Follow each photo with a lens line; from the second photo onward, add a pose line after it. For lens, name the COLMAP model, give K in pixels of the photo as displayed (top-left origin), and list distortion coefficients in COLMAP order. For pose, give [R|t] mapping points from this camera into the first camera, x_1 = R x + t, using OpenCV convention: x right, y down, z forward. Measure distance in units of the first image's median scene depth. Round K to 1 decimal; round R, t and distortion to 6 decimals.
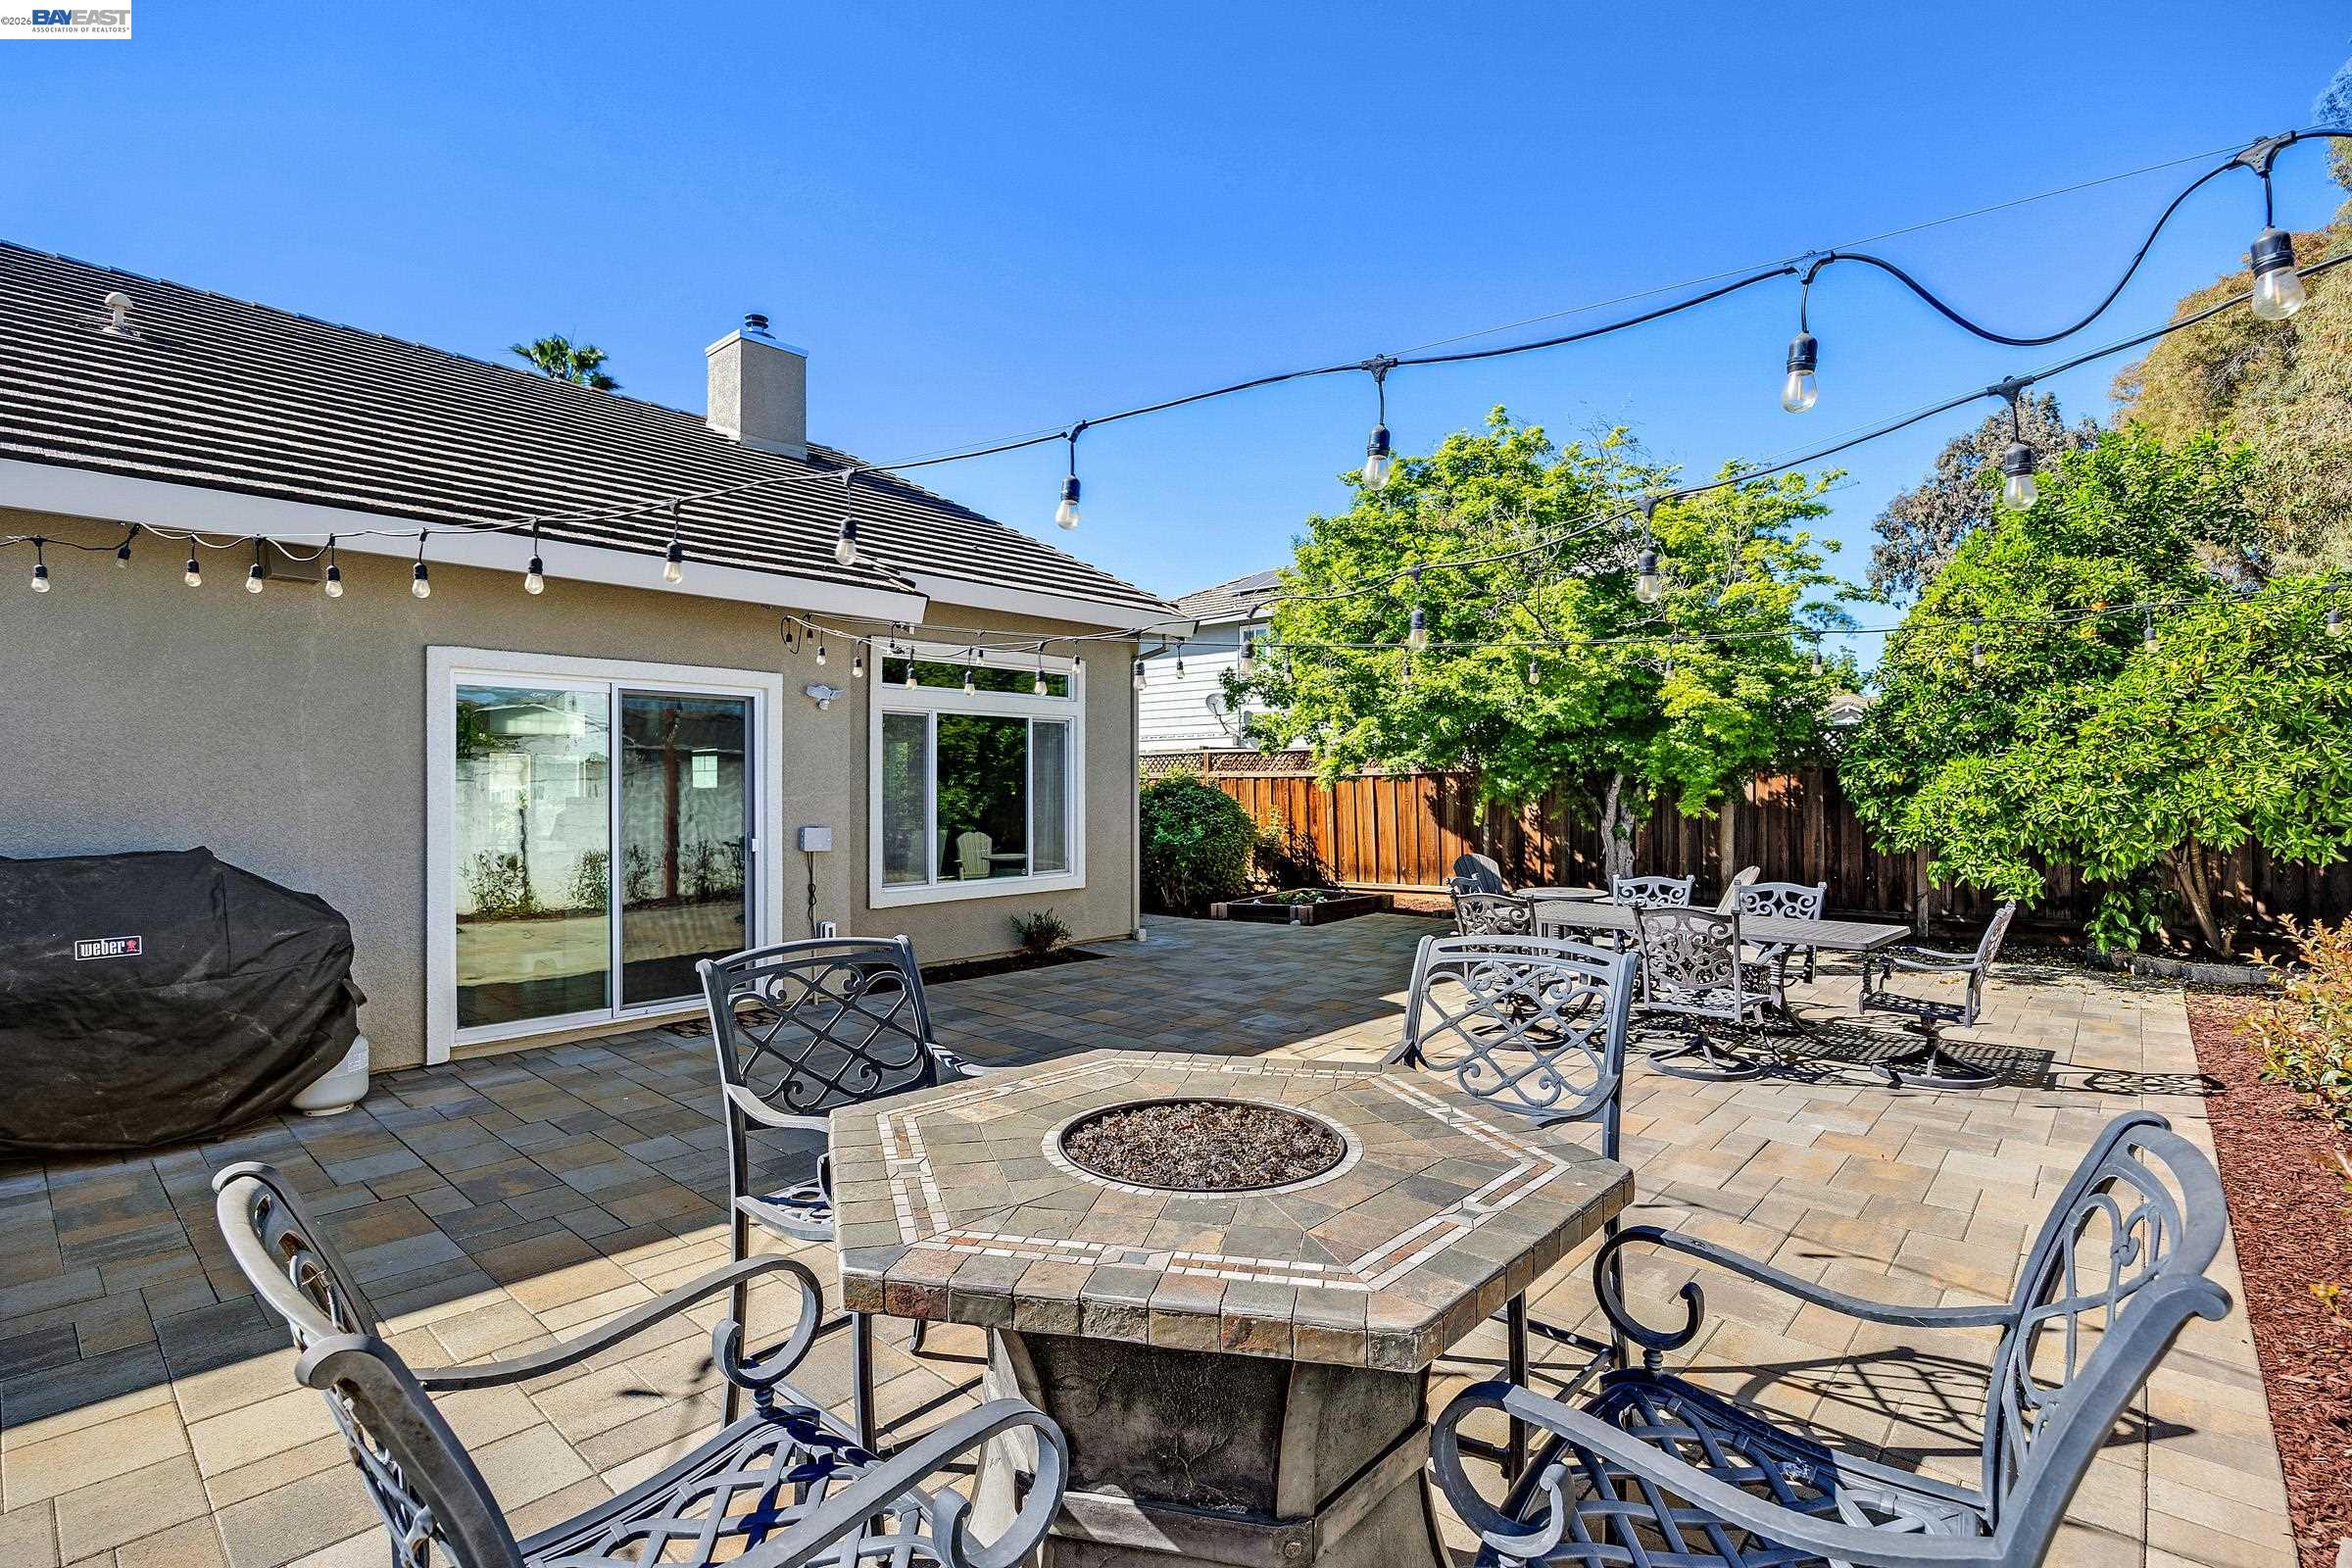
lens RADIAL K [[1088.3, 0, 1173.6], [0, 1088.3, 785.1], [0, 0, 1]] dist [-0.014455, -0.000038]
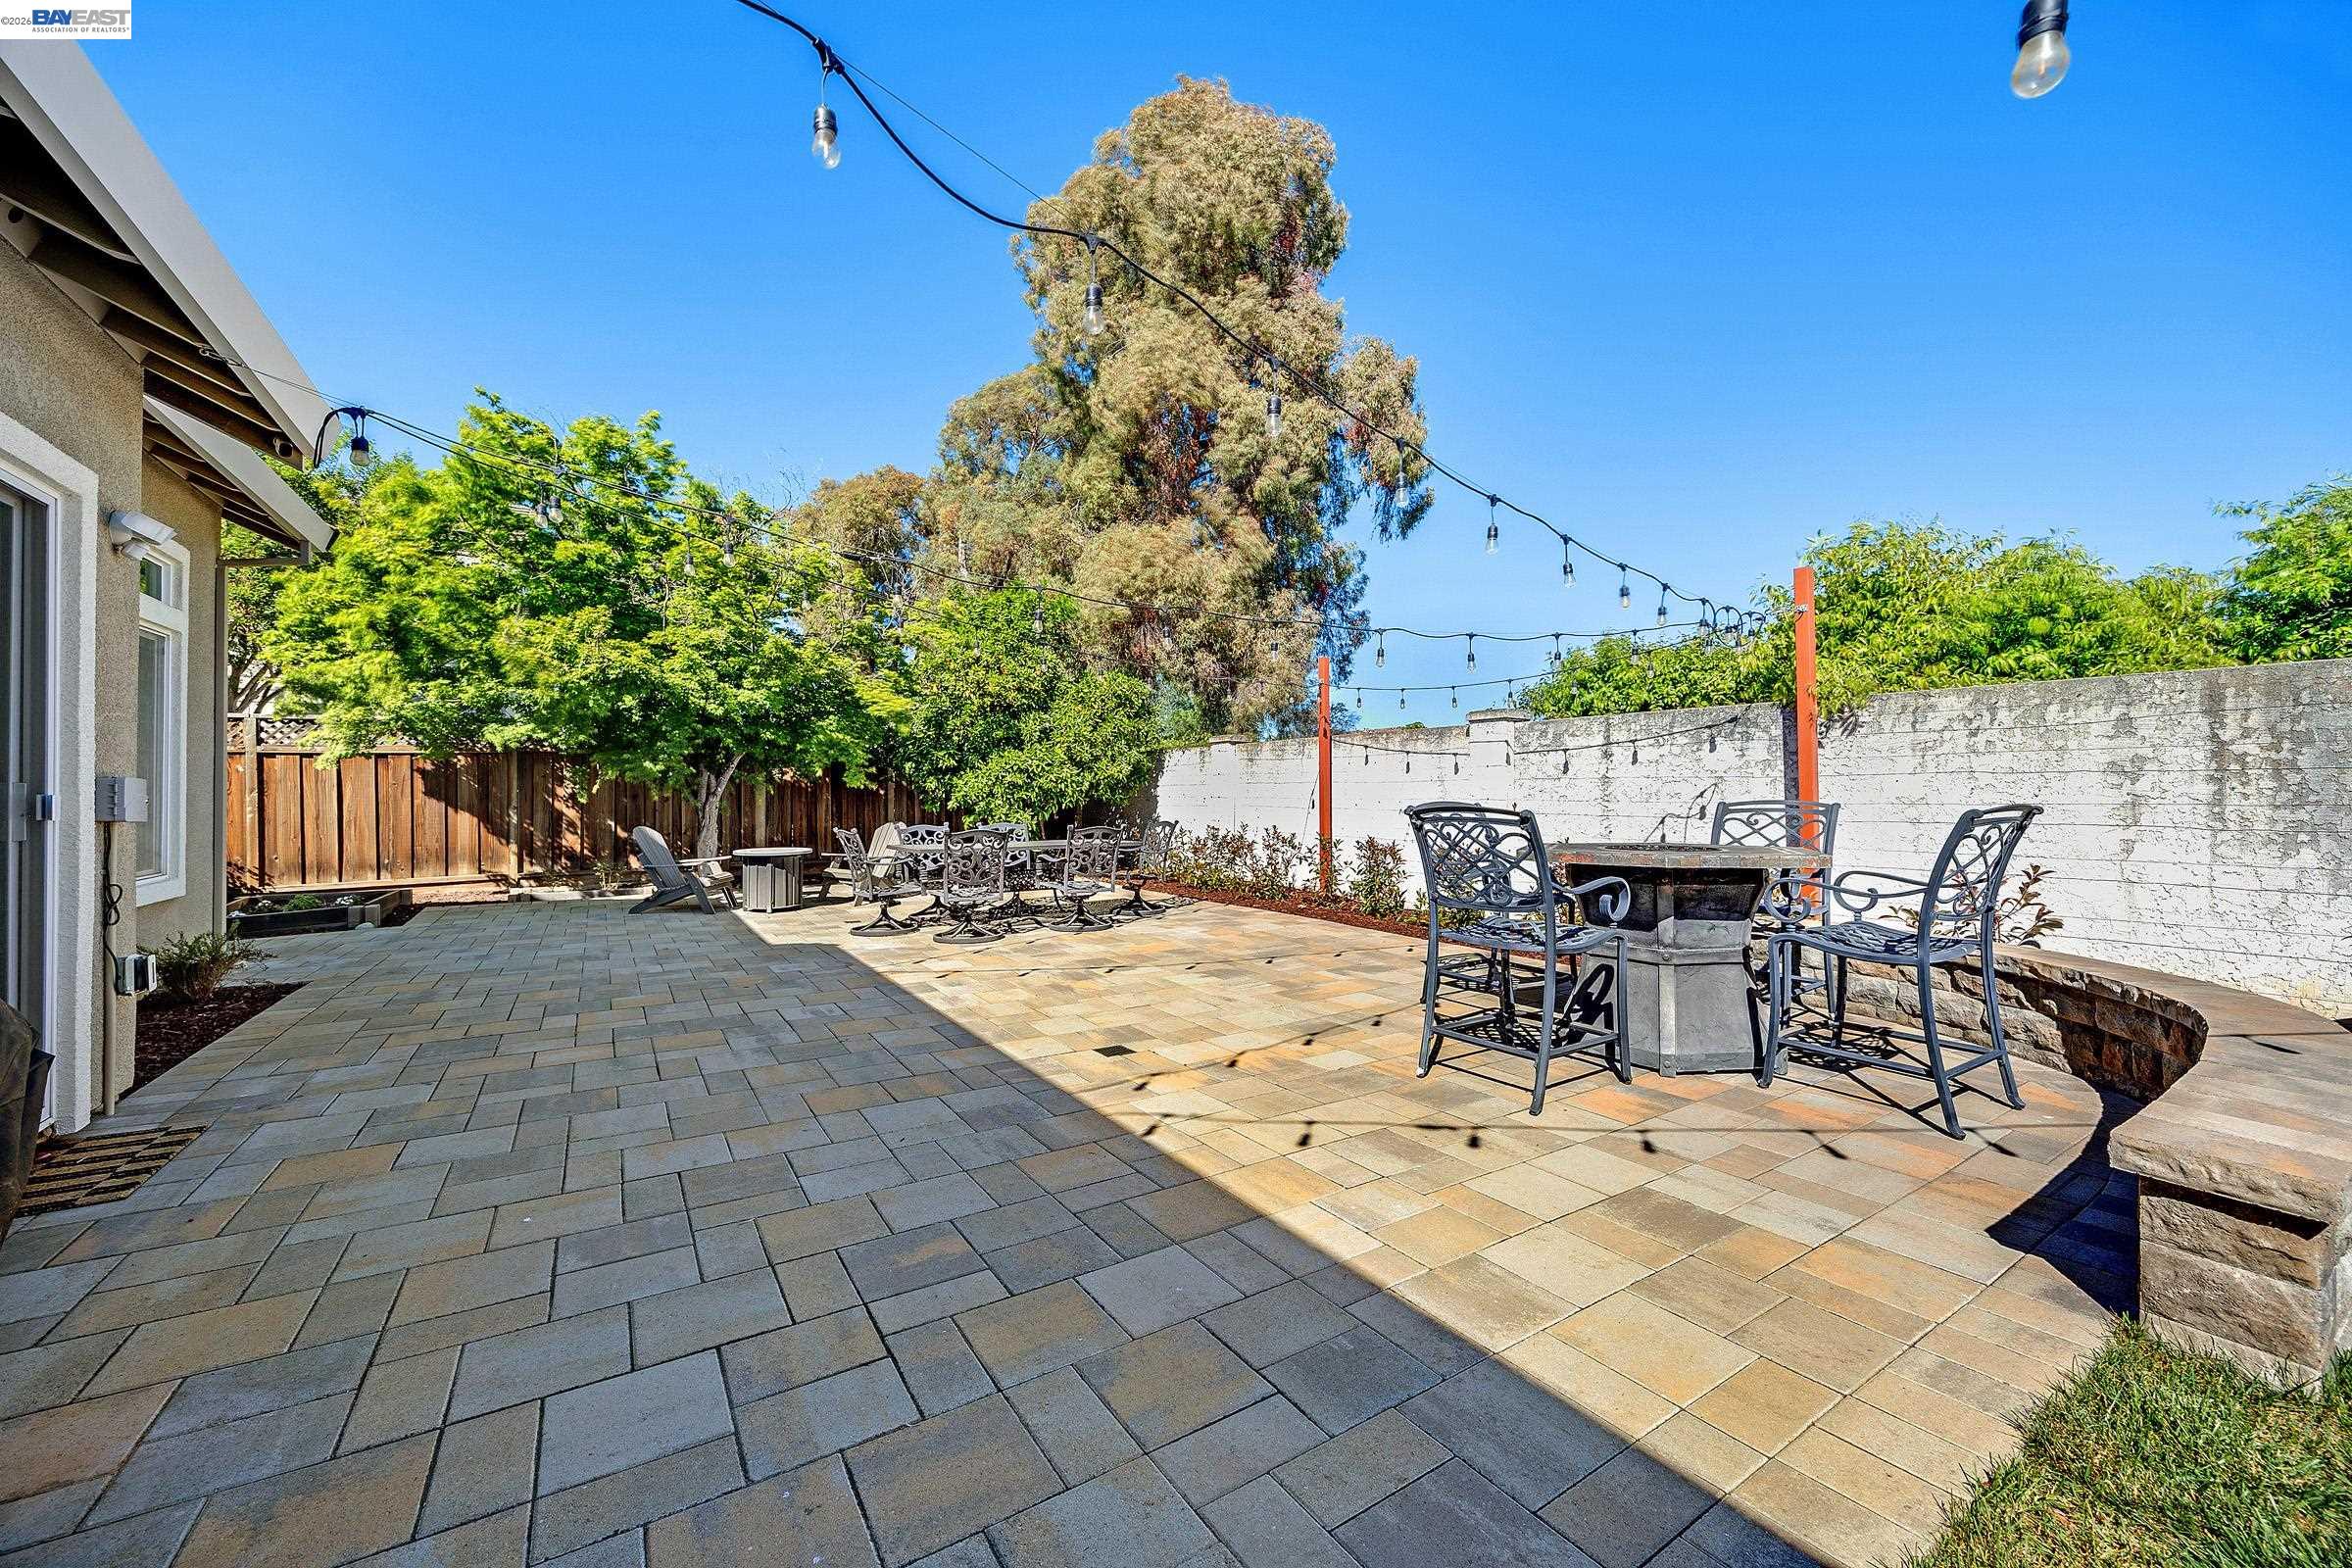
lens RADIAL K [[899.5, 0, 1171.7], [0, 899.5, 787.6], [0, 0, 1]] dist [-0.000600, 0.000065]
pose [[0.268404, 0.007965, 0.963273, -0.500192], [0.001486, 0.999961, -0.008683, 0.039461], [-0.963305, 0.003762, 0.268382, 0.316500]]
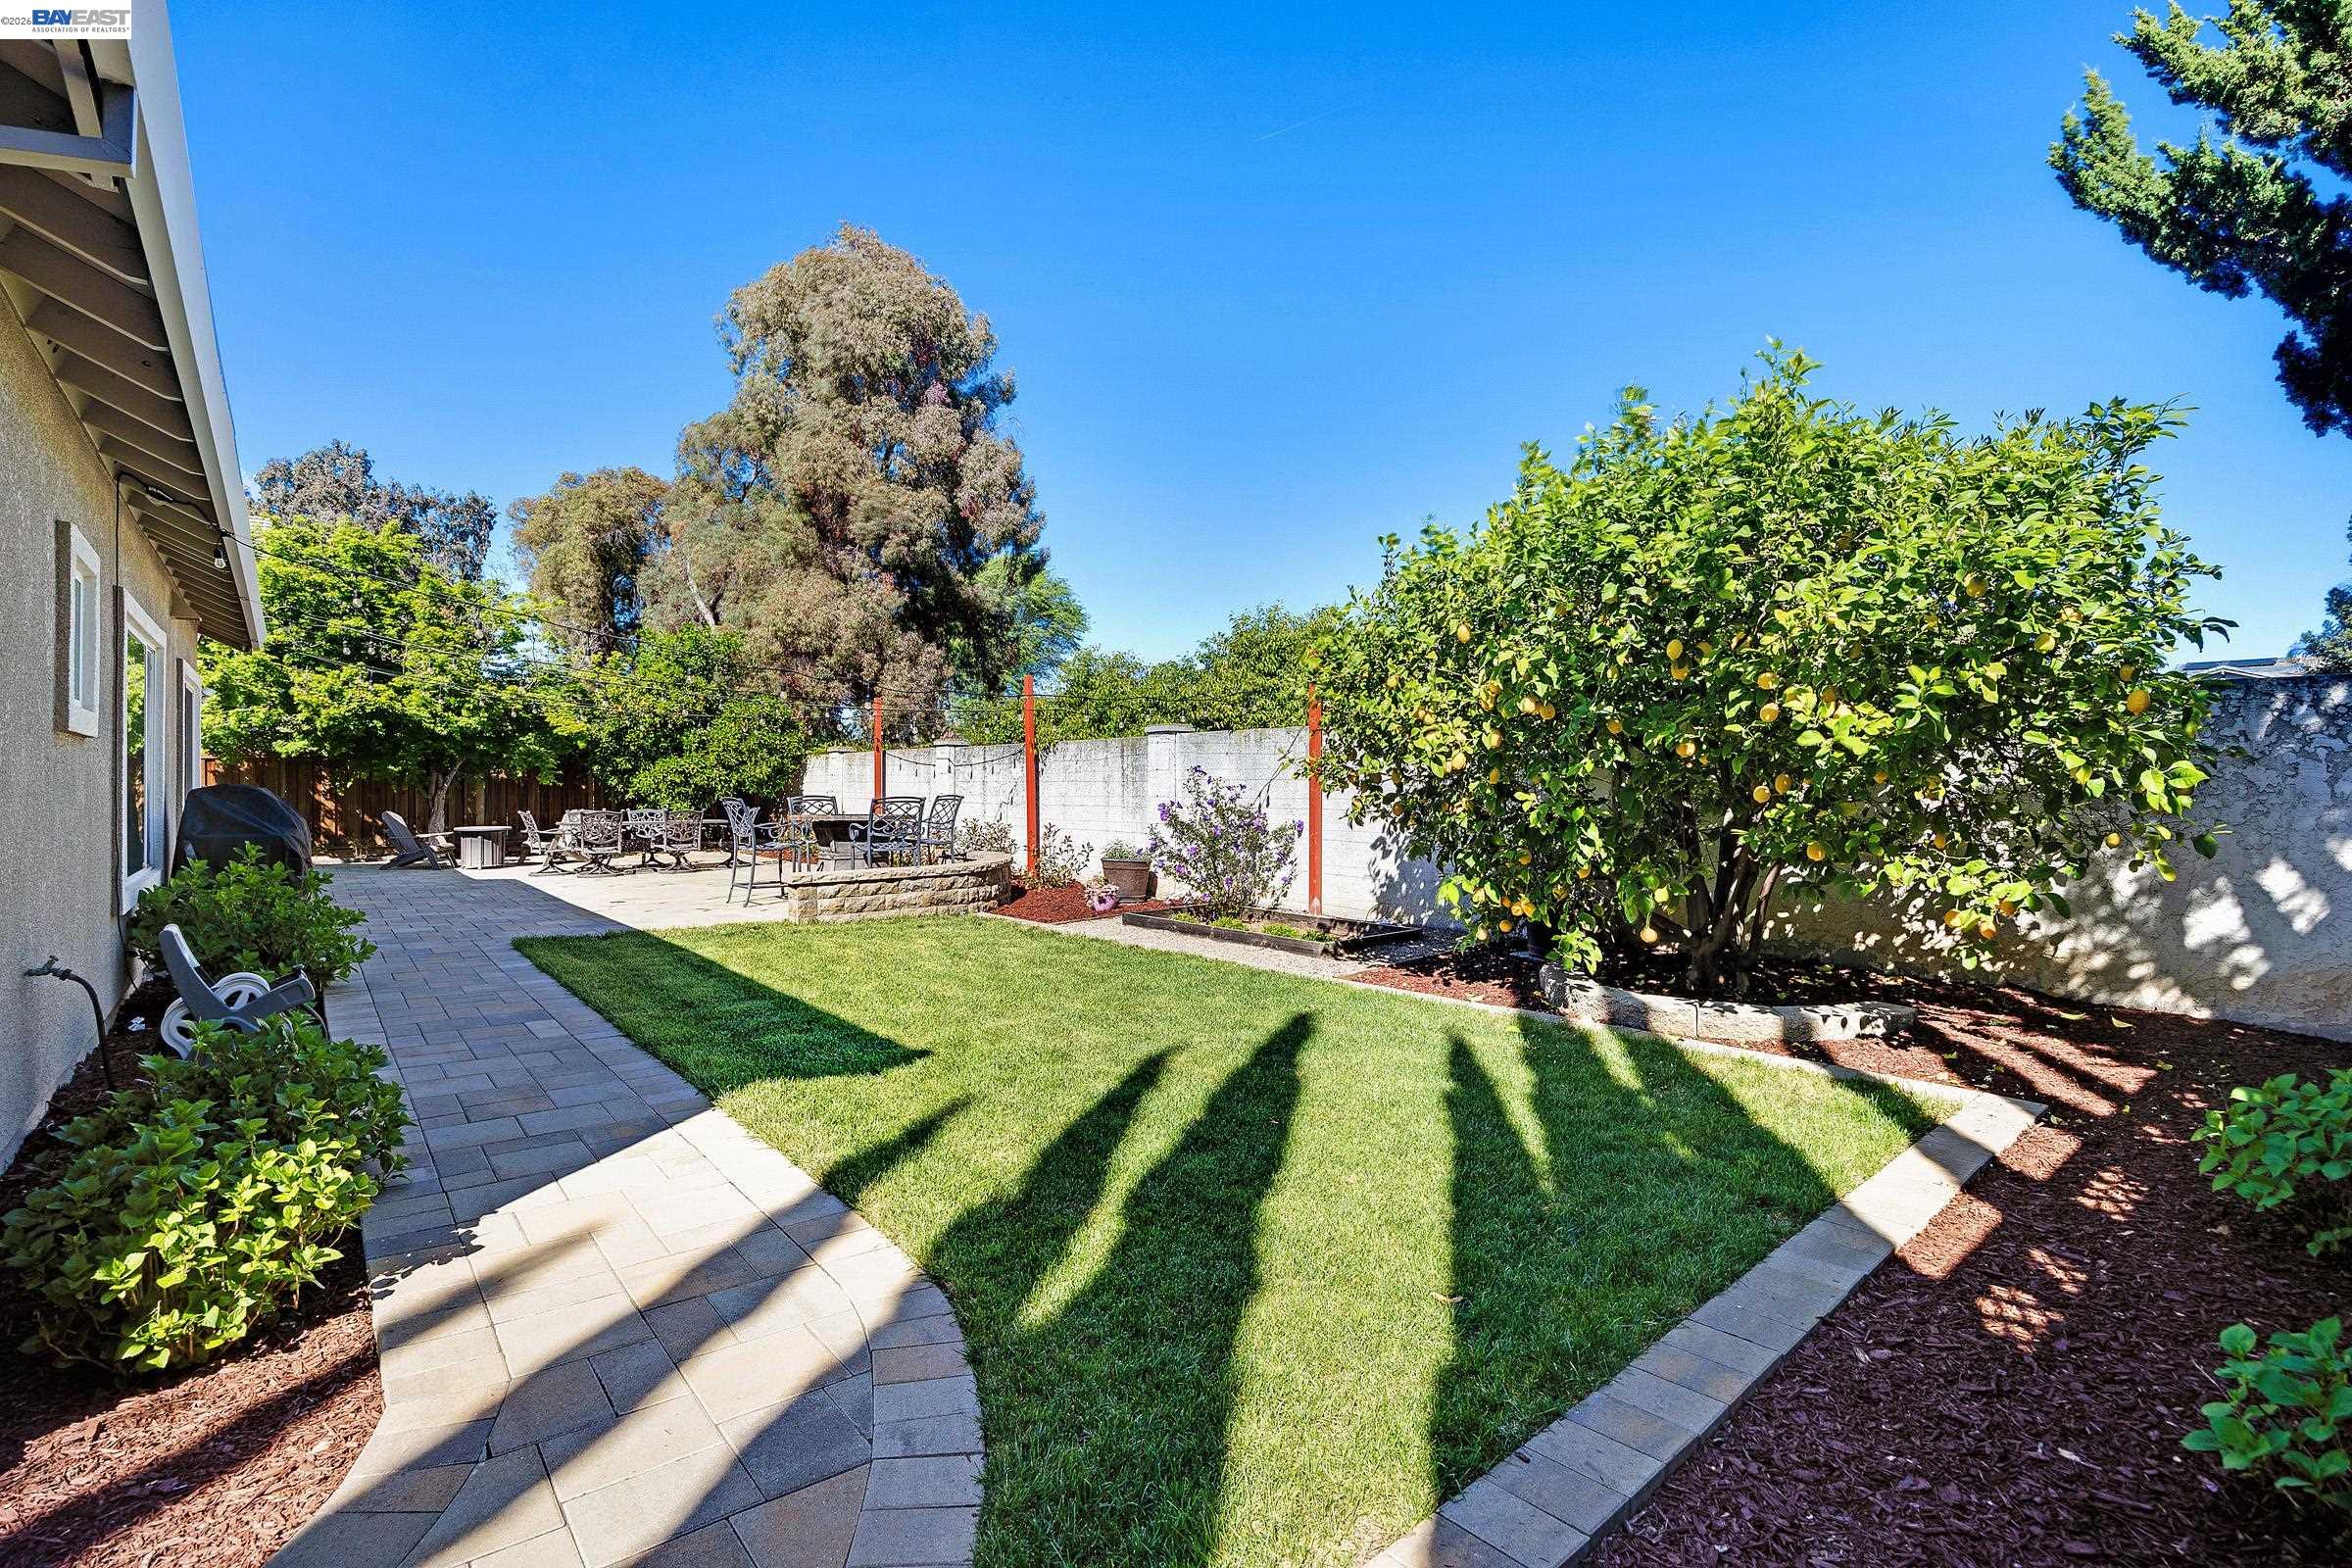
lens RADIAL K [[1088.3, 0, 1174.2], [0, 1088.3, 779.4], [0, 0, 1]] dist [-0.014455, -0.000038]
pose [[0.153277, 0.007734, 0.988153, -1.244325], [0.000159, 0.999969, -0.007851, 0.034860], [-0.988183, 0.001360, 0.153271, -0.389029]]
